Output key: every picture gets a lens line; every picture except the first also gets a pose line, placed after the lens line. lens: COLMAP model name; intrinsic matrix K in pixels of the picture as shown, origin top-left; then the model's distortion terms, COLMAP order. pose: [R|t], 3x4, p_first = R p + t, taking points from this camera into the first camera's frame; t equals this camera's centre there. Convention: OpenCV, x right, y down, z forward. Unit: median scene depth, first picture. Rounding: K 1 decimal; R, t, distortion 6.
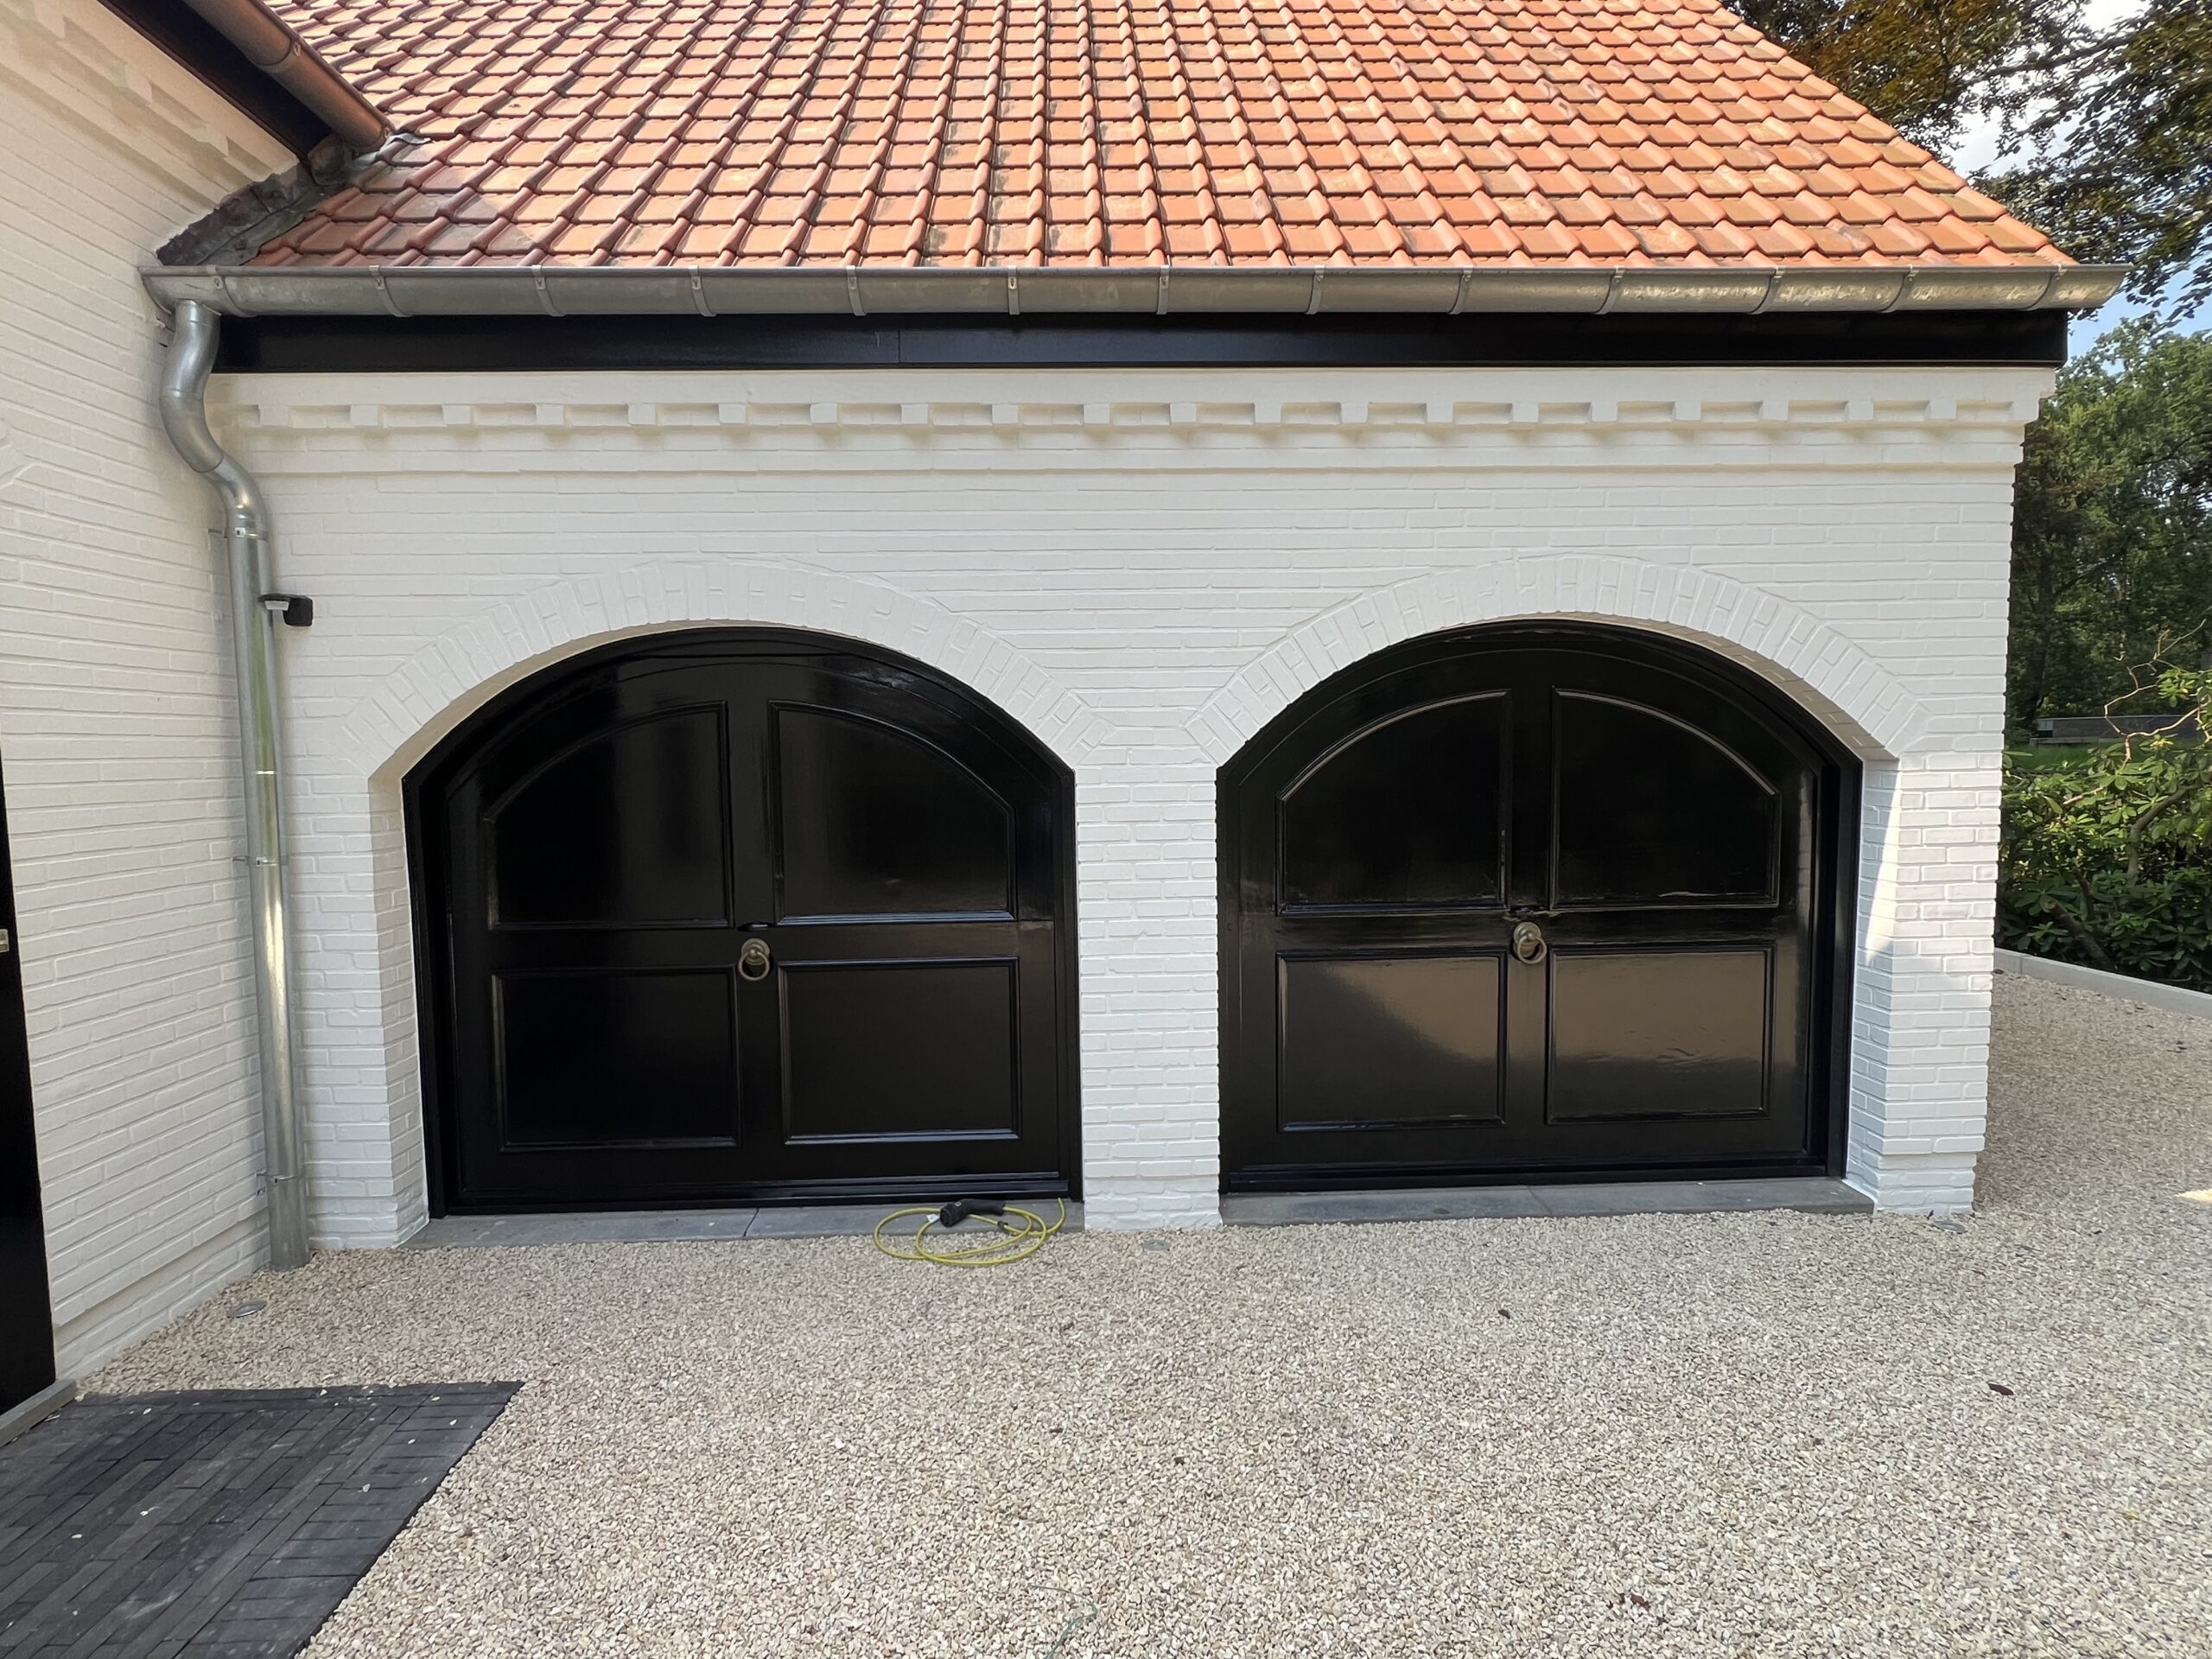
lens RADIAL K [[1135.1, 0, 1104.0], [0, 1135.1, 839.1], [0, 0, 1]] dist [-0.001535, -0.000105]
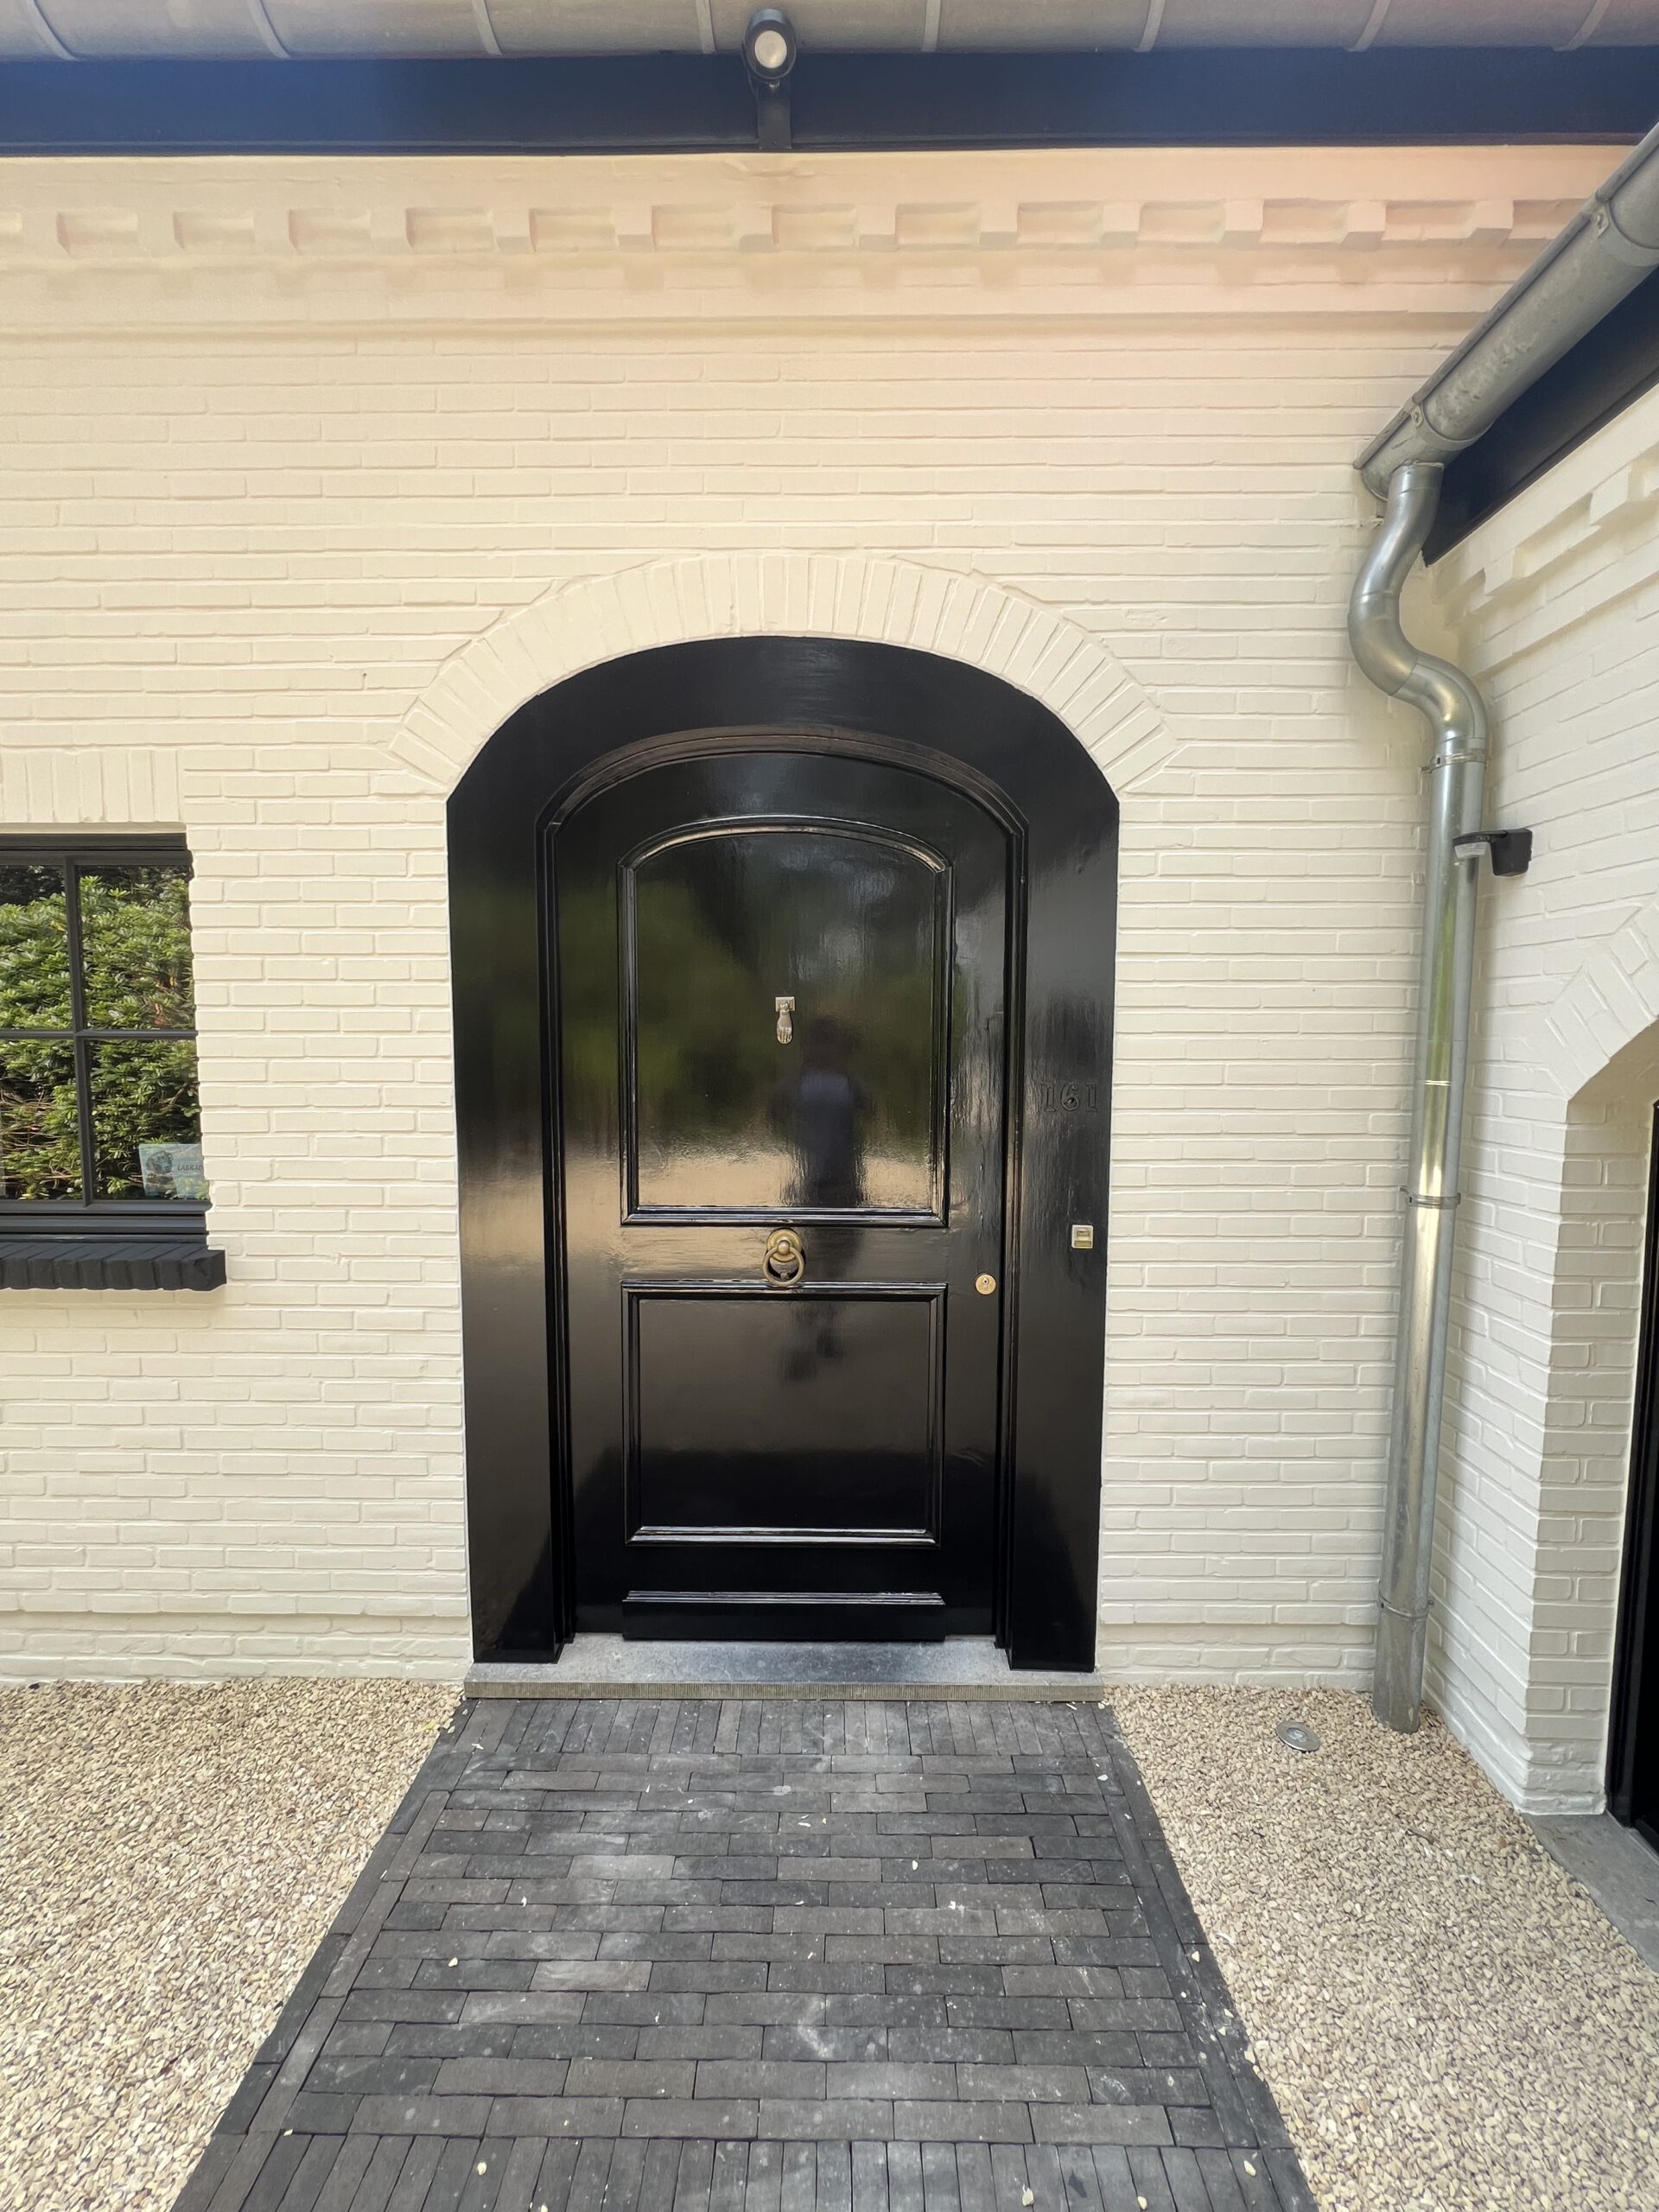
lens RADIAL K [[886.8, 0, 829.5], [0, 886.8, 1106.0], [0, 0, 1]] dist [-0.002048, 0.000082]
pose [[-0.043033, 0.091065, -0.994915, -0.142367], [-0.077079, 0.992566, 0.094184, -0.066603], [0.996096, 0.080740, -0.035694, 0.620442]]
